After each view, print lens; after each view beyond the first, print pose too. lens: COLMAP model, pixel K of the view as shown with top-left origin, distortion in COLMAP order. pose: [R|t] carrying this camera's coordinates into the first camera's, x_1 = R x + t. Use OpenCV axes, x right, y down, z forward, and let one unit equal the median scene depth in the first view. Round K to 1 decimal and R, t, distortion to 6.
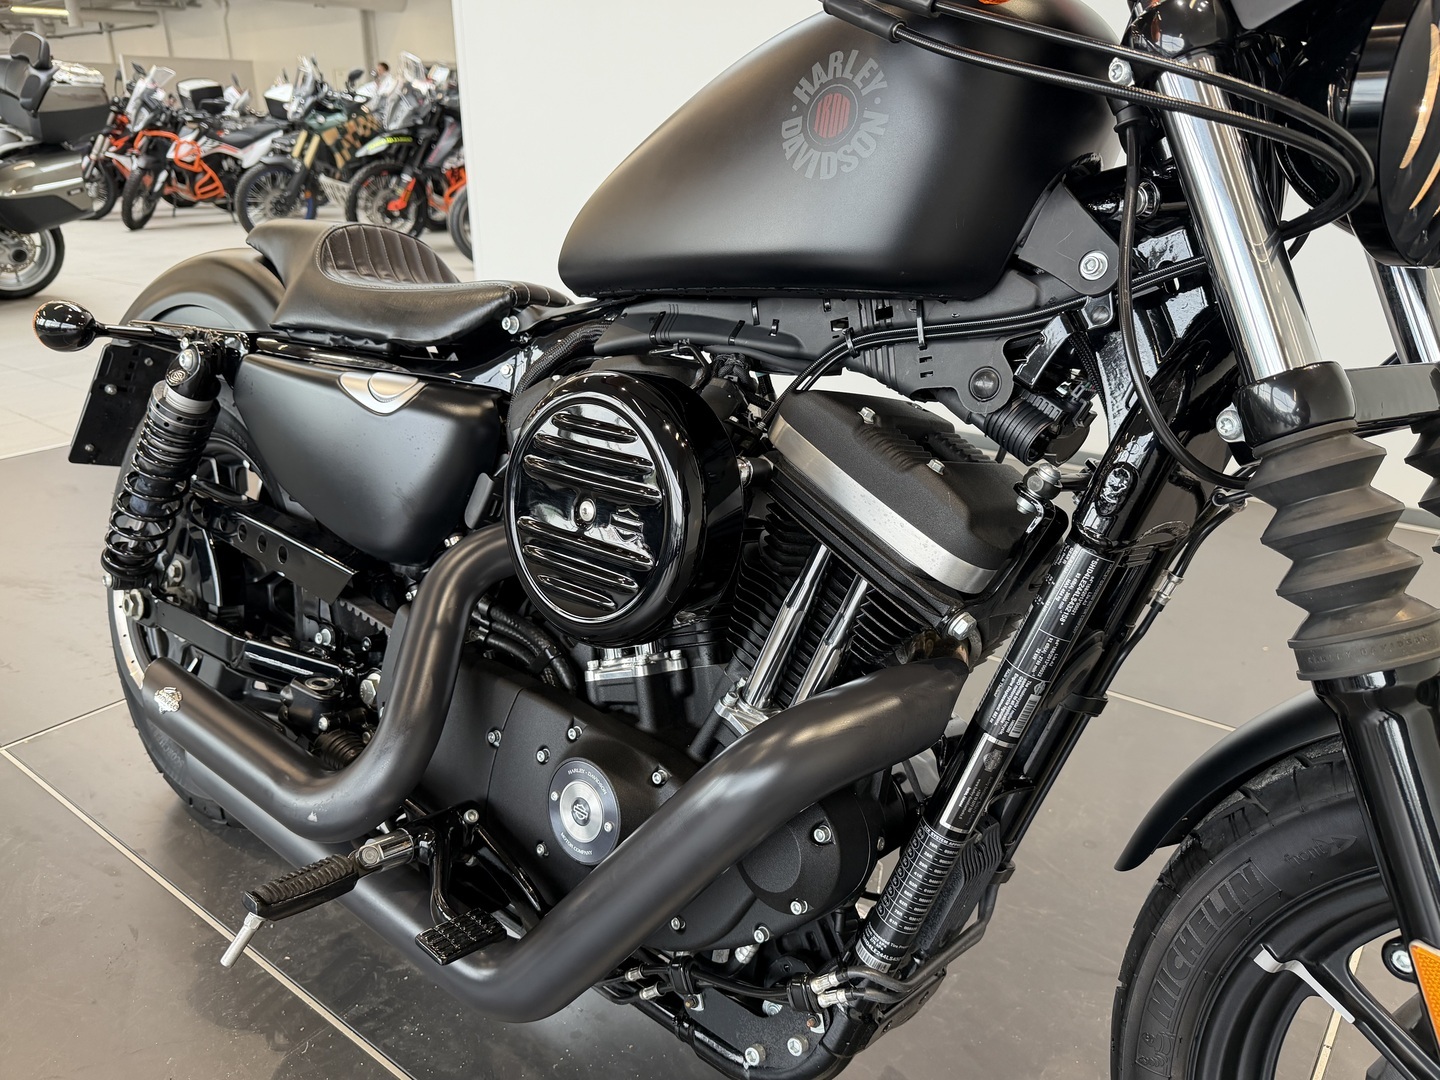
lens RADIAL K [[1053.9, 0, 720.0], [0, 1053.9, 540.0], [0, 0, 1]] dist [0.063047, -0.076617]
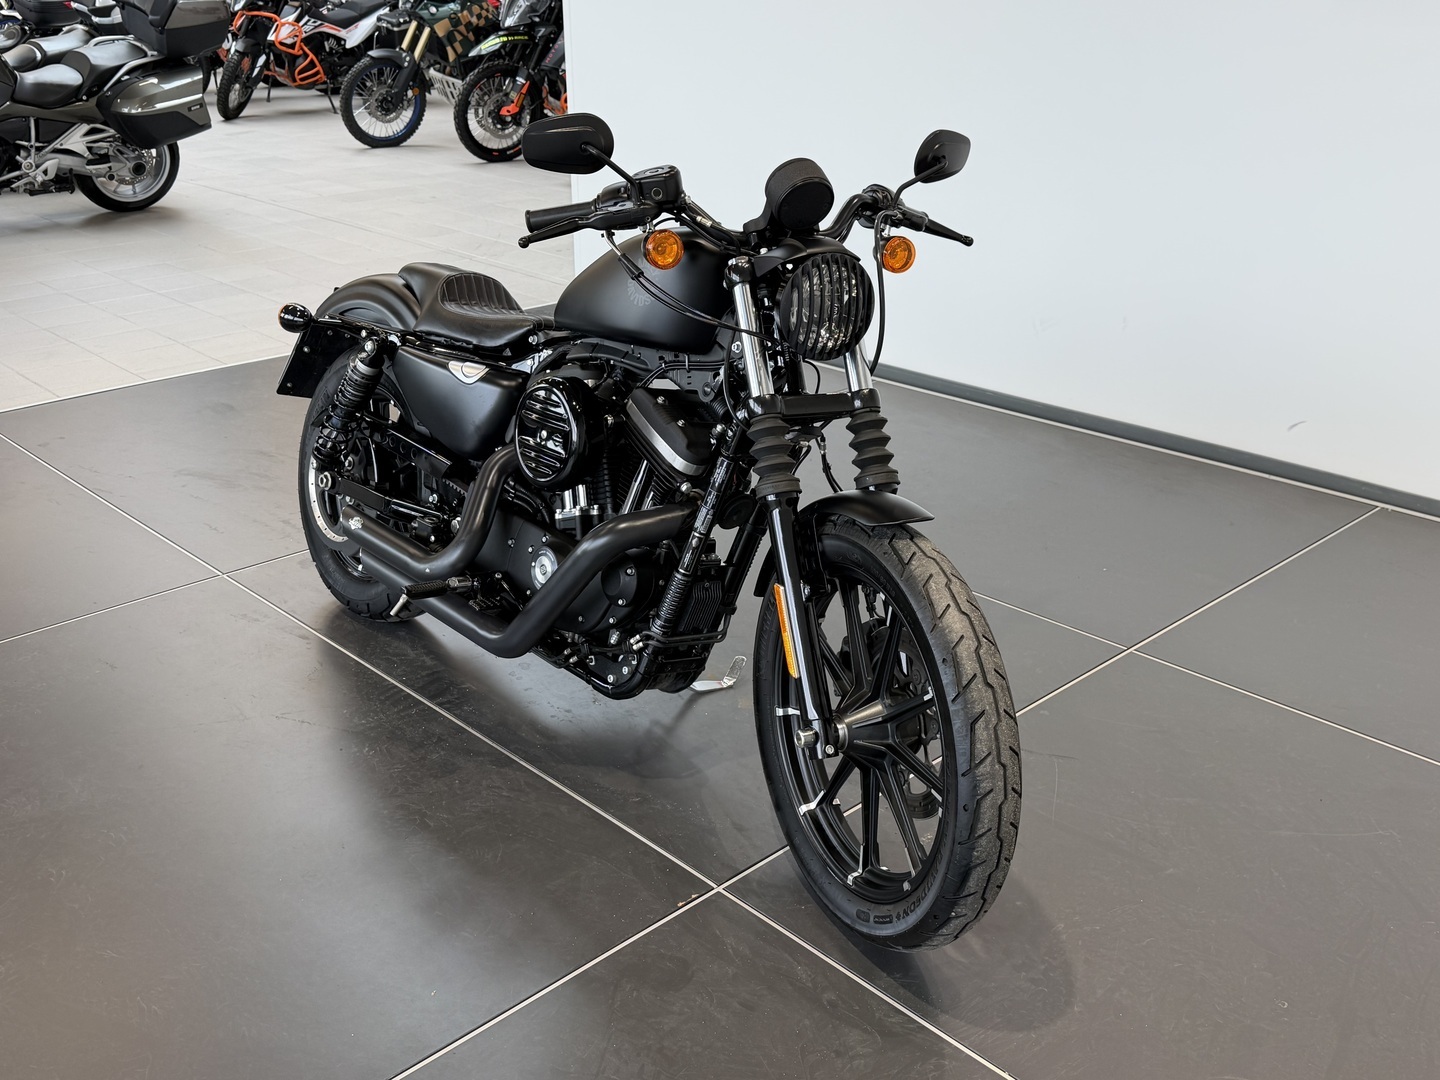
lens RADIAL K [[1437.7, 0, 720.0], [0, 1437.7, 540.0], [0, 0, 1]] dist [0.151947, -0.258368]
pose [[0.988136, 0.057575, -0.142380, 0.486453], [-0.054056, 0.998132, 0.028460, 0.063286], [0.143752, -0.020426, 0.989403, -1.428127]]
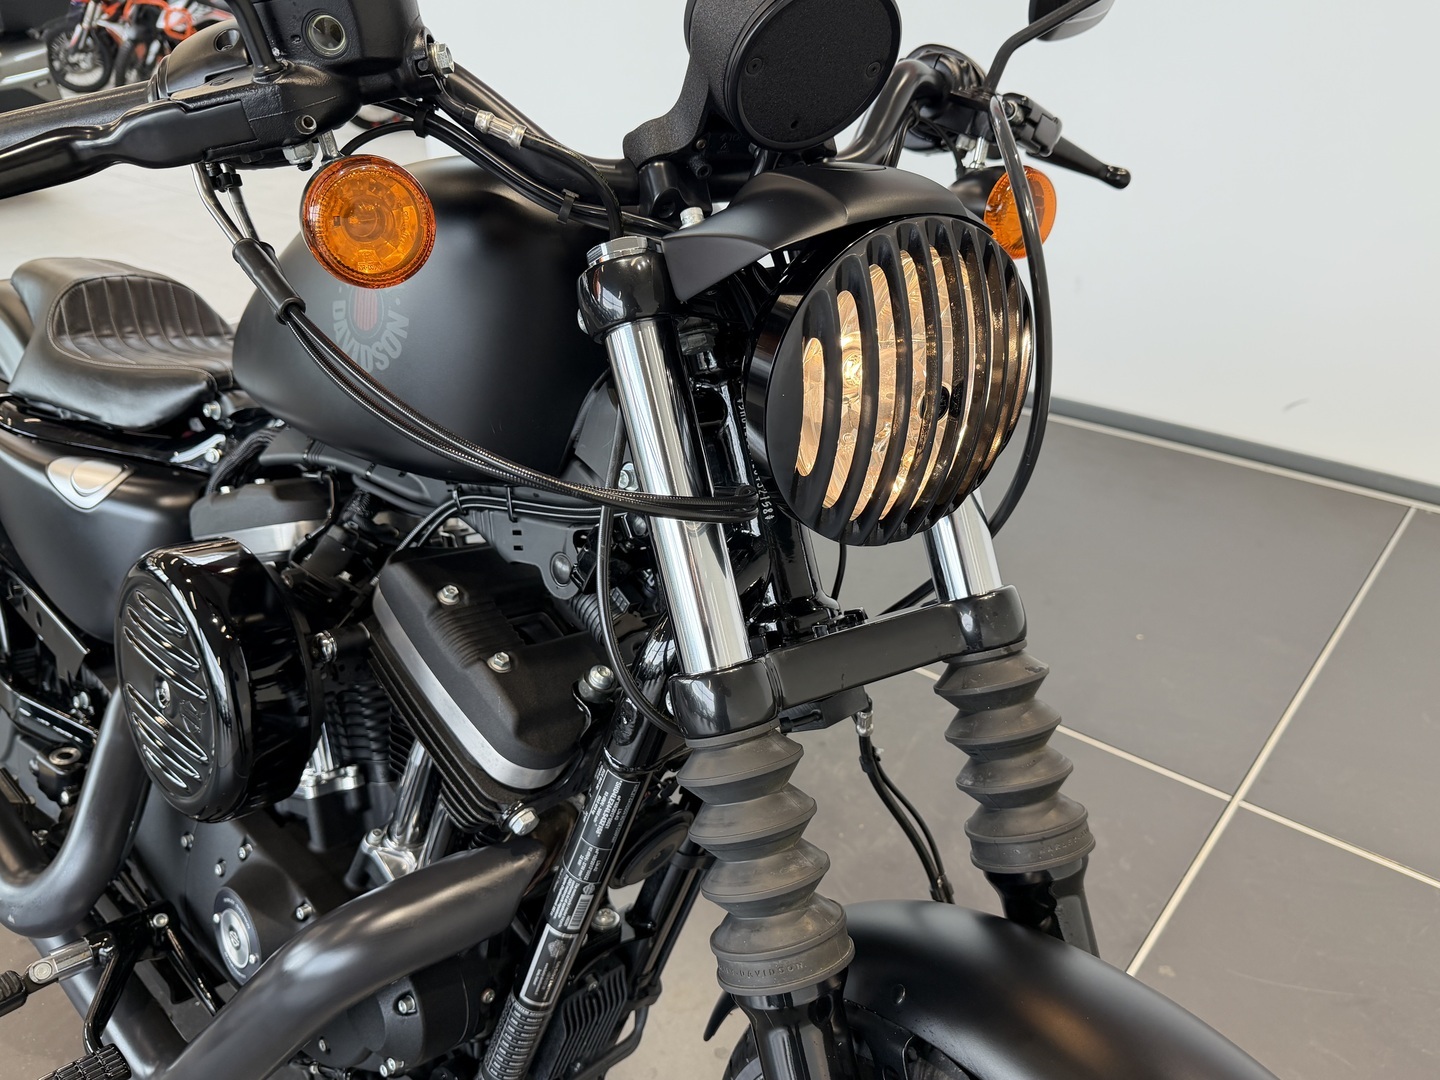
lens RADIAL K [[1083.3, 0, 720.0], [0, 1083.3, 540.0], [0, 0, 1]] dist [0.021771, -0.028095]
pose [[0.998819, 0.008964, -0.047759, 0.282170], [-0.002995, 0.992325, 0.123619, -0.189302], [0.048501, -0.123330, 0.991180, 0.015823]]
